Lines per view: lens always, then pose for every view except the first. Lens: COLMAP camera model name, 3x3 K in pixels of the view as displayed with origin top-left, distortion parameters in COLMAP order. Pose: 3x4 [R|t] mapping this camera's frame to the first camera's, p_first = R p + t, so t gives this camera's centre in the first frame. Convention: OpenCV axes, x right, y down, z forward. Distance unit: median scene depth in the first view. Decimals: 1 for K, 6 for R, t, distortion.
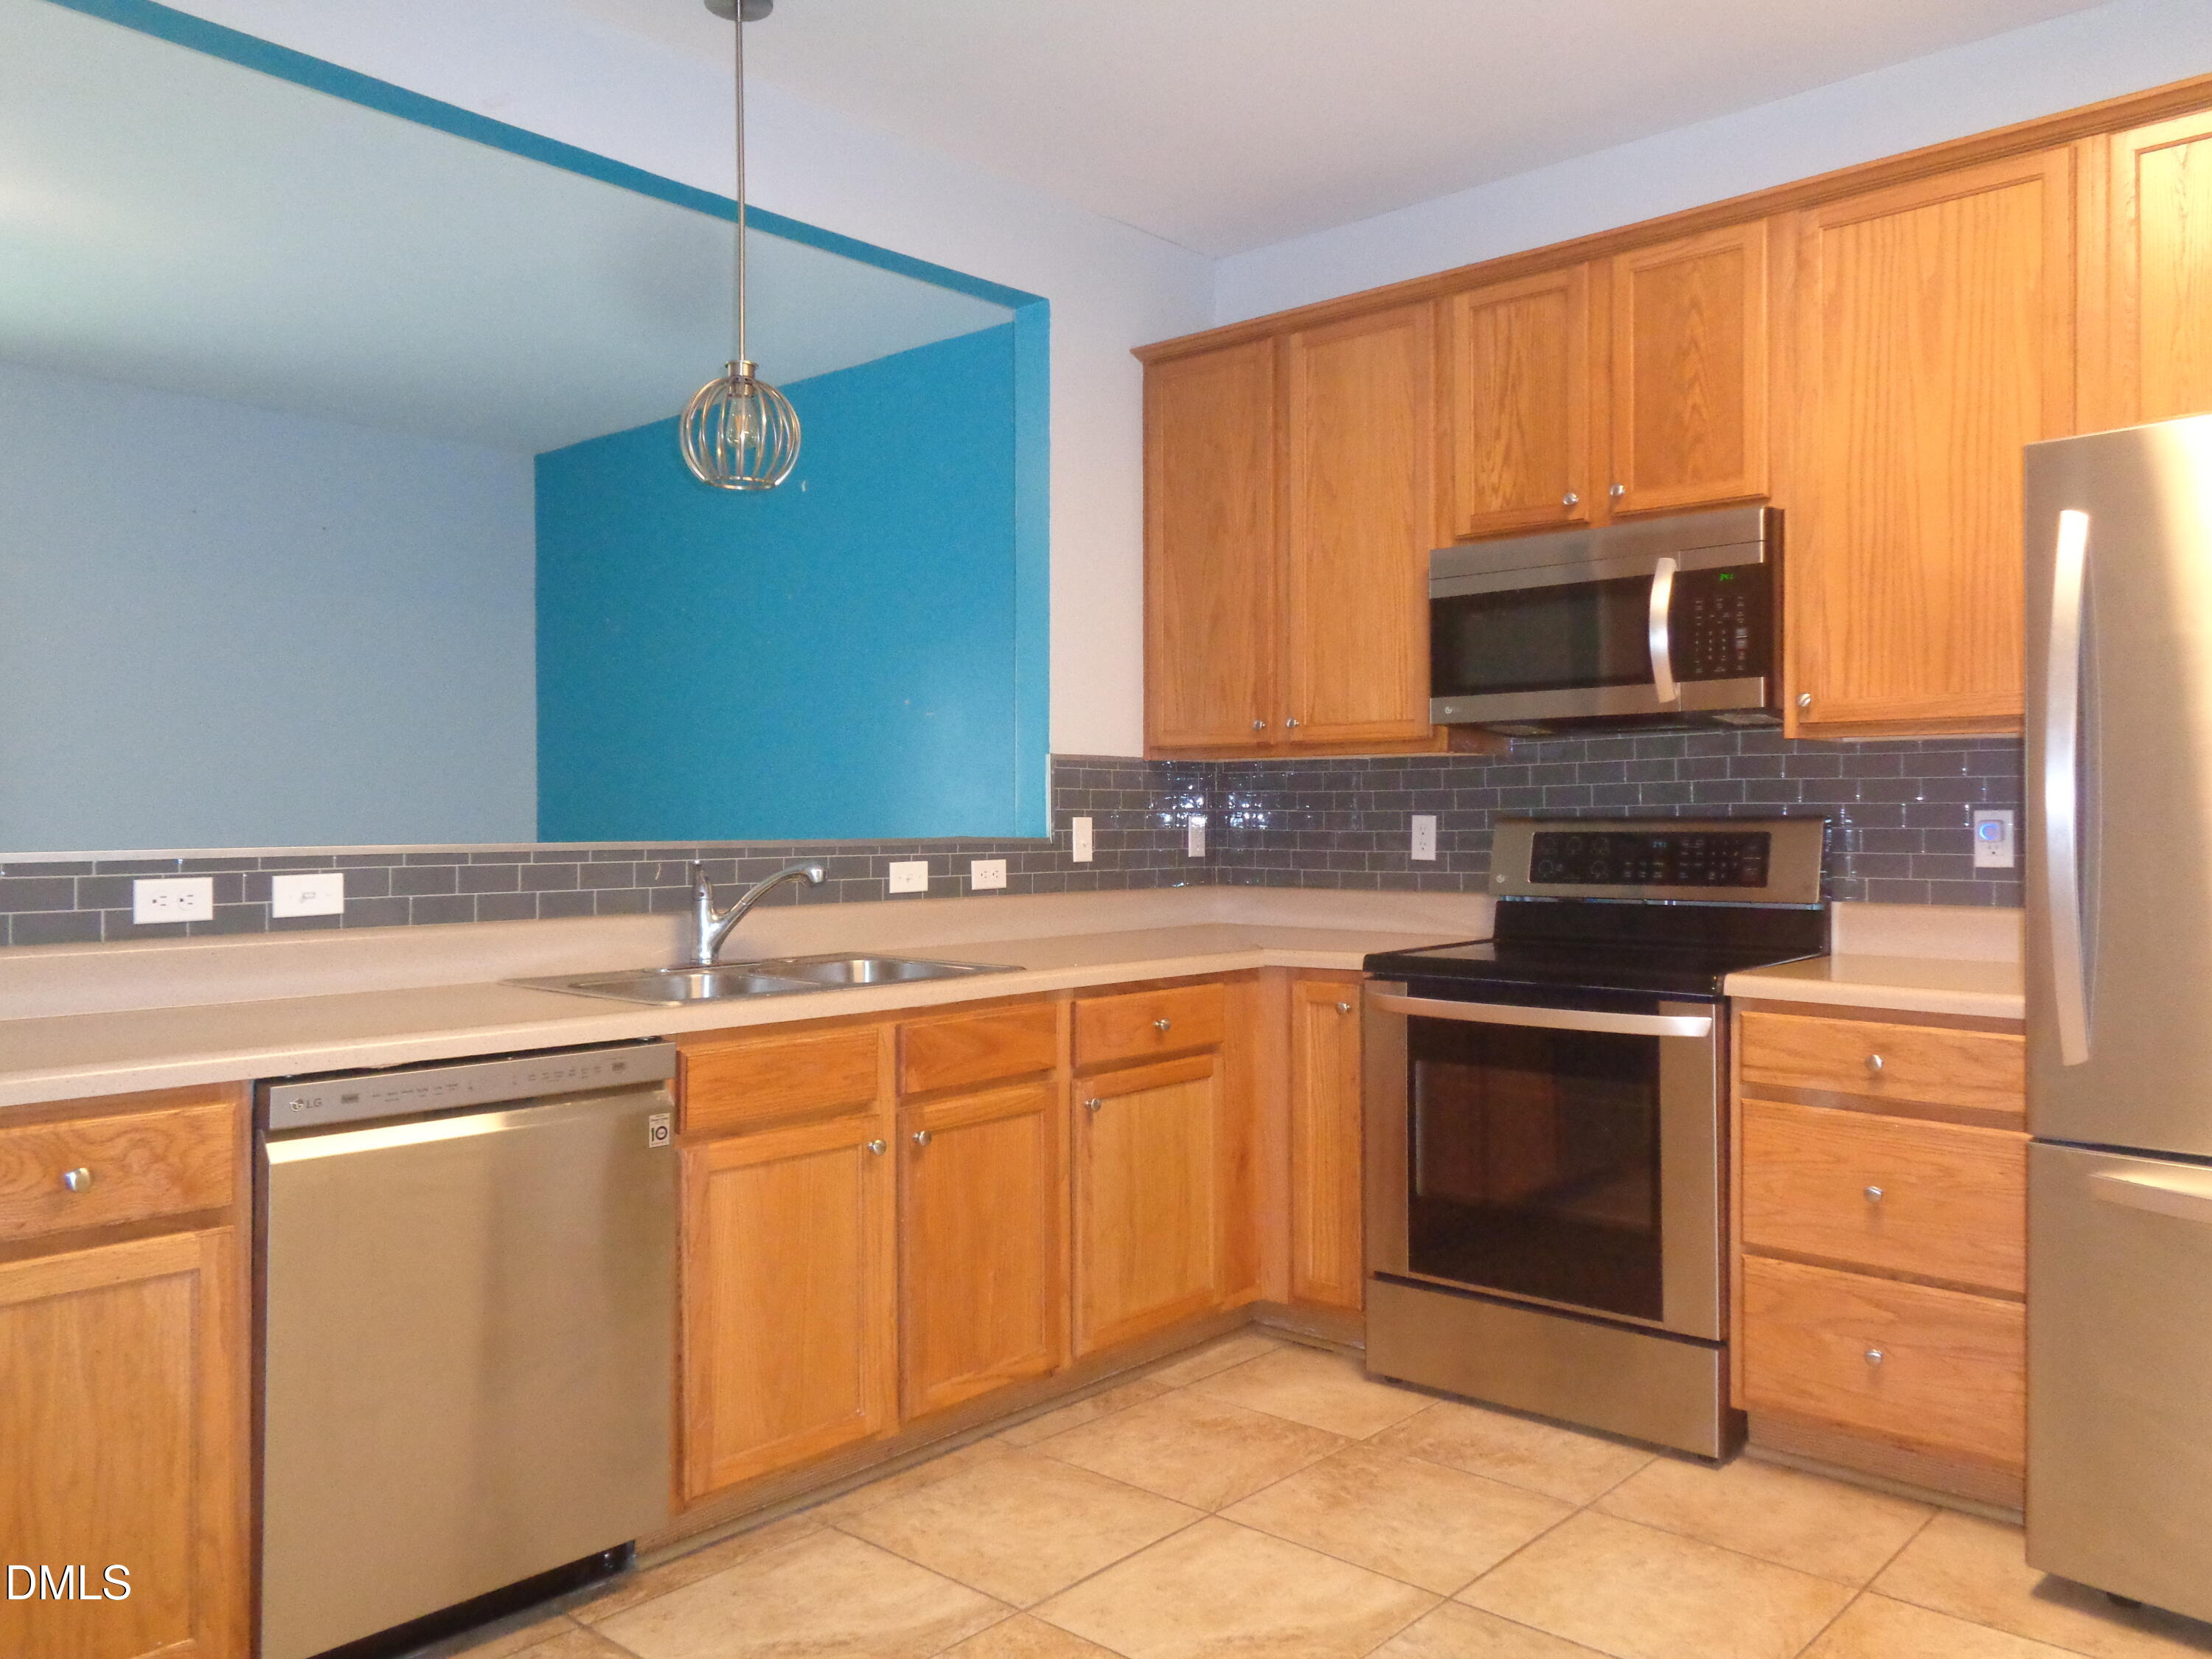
lens RADIAL K [[1664.7, 0, 1112.7], [0, 1664.7, 827.6], [0, 0, 1]] dist [-0.008595, 0.010205]
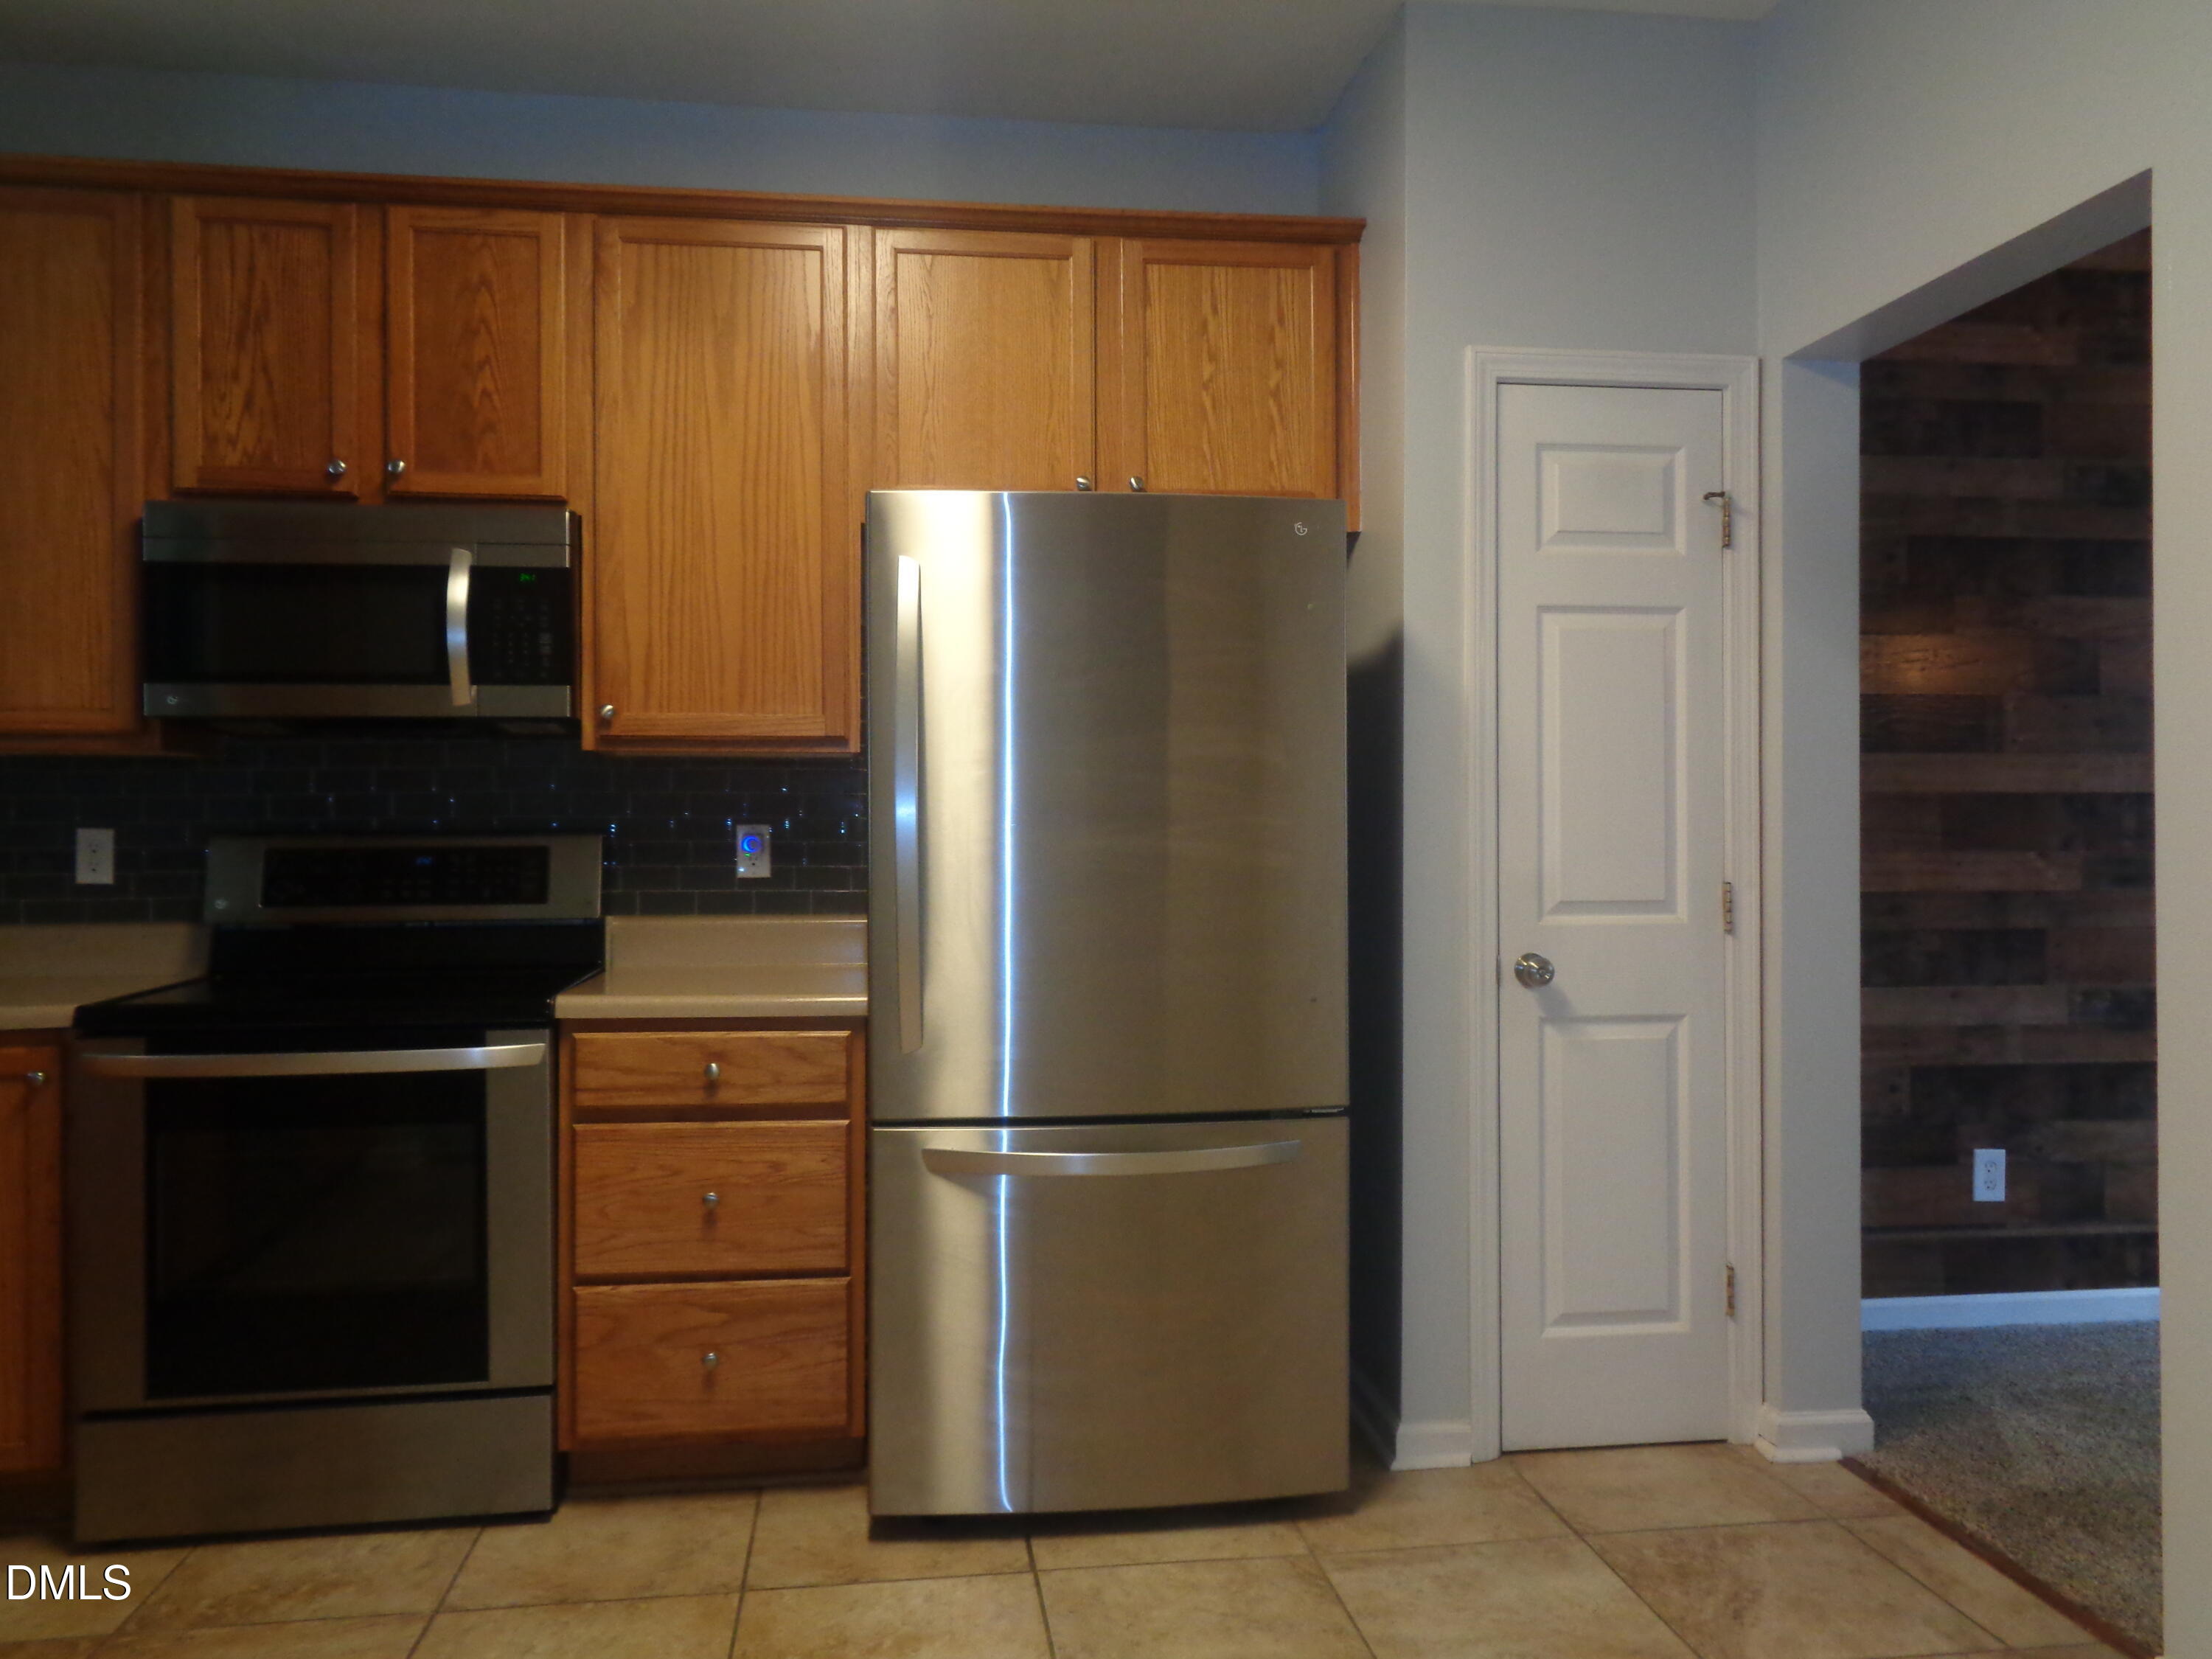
lens RADIAL K [[1664.7, 0, 1110.3], [0, 1664.7, 823.4], [0, 0, 1]] dist [-0.008595, 0.010205]
pose [[0.633719, 0.004709, 0.773549, -0.157047], [0.004957, 0.999936, -0.010149, 0.000990], [-0.773547, 0.010266, 0.633655, 0.144865]]
